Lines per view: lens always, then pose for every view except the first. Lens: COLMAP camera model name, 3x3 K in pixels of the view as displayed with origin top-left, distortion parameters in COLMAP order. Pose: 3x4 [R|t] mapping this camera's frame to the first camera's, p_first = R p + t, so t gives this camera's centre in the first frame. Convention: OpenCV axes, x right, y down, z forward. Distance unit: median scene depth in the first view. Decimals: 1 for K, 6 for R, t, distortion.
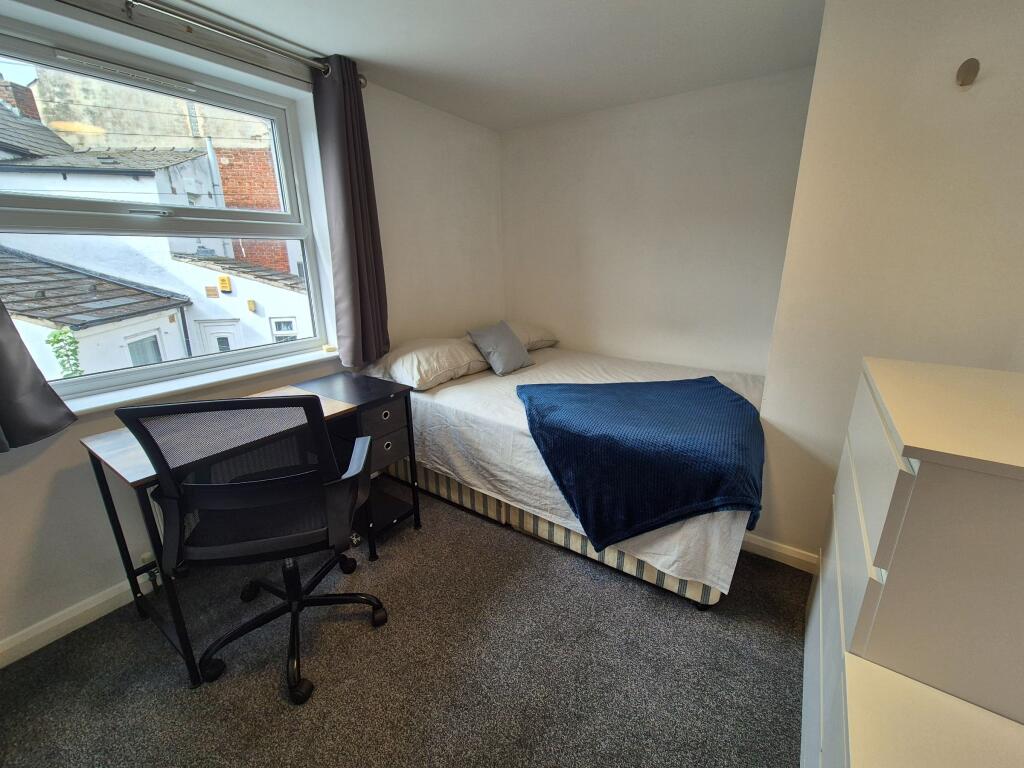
lens RADIAL K [[417.0, 0, 512.7], [0, 417.0, 376.9], [0, 0, 1]] dist [-0.001294, -0.000268]
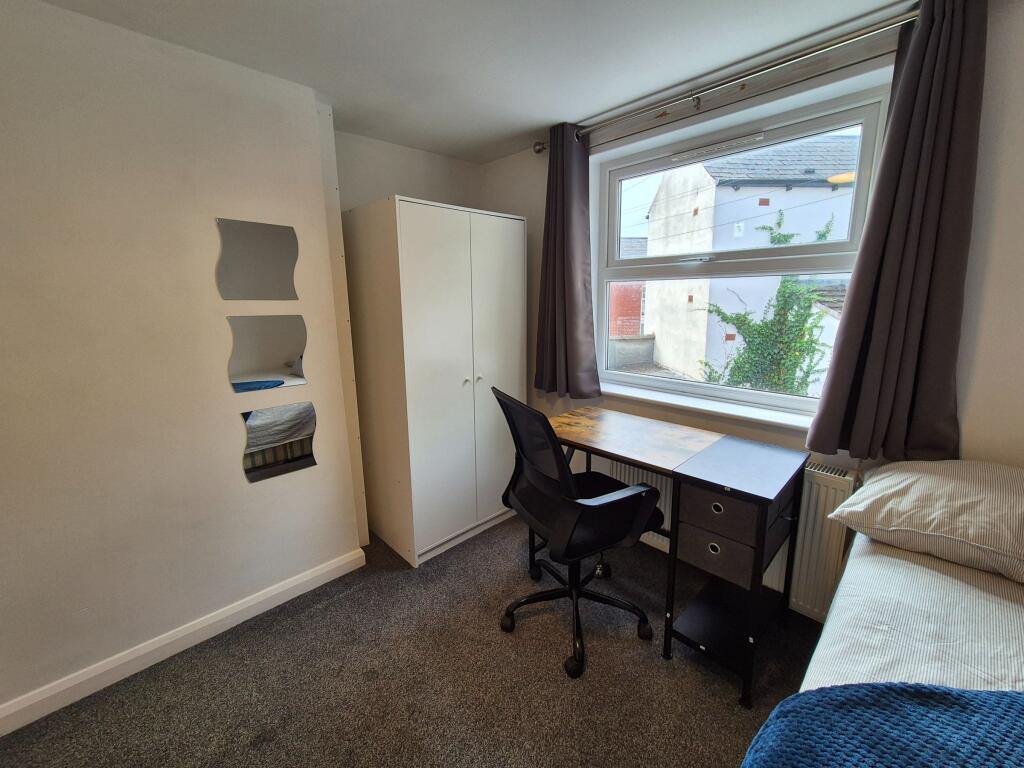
lens RADIAL K [[417.0, 0, 512.7], [0, 417.0, 376.9], [0, 0, 1]] dist [-0.001294, -0.000268]
pose [[-0.189612, 0.201561, -0.960948, 0.415238], [-0.256365, 0.934589, 0.246617, -0.208473], [0.947800, 0.293115, -0.125537, 0.650754]]
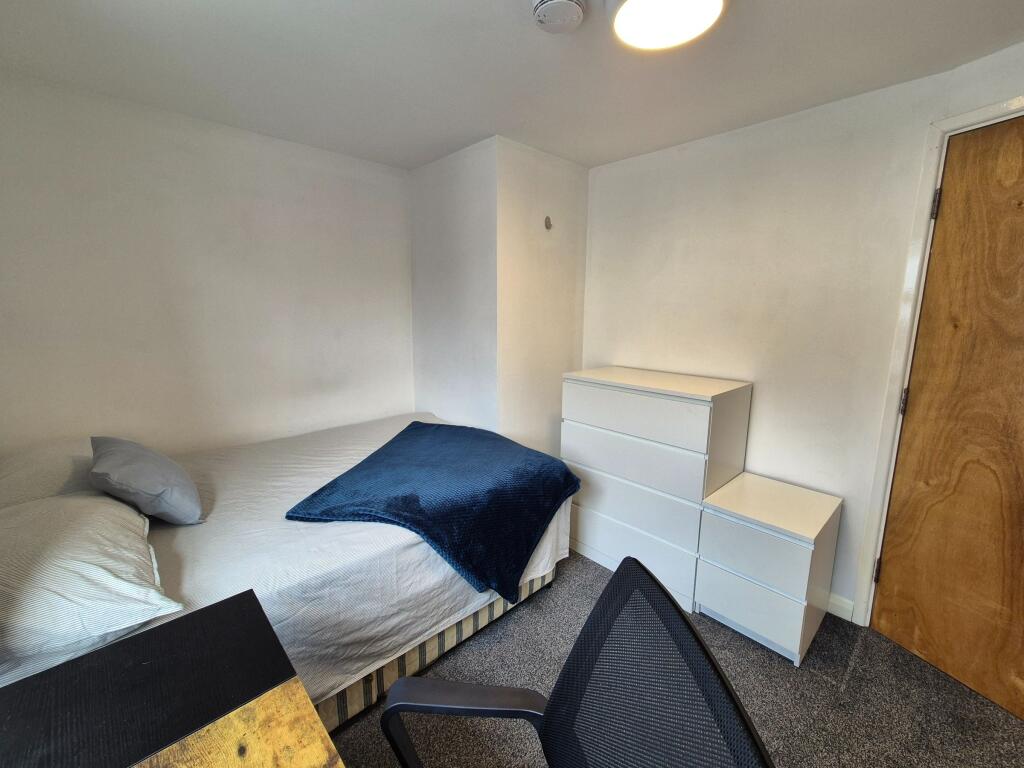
lens RADIAL K [[429.9, 0, 511.7], [0, 429.9, 371.7], [0, 0, 1]] dist [-0.000360, -0.000112]
pose [[0.202615, -0.146268, 0.968273, -0.626797], [0.262709, 0.960655, 0.090144, -0.185227], [-0.943362, 0.236109, 0.233069, 0.543042]]
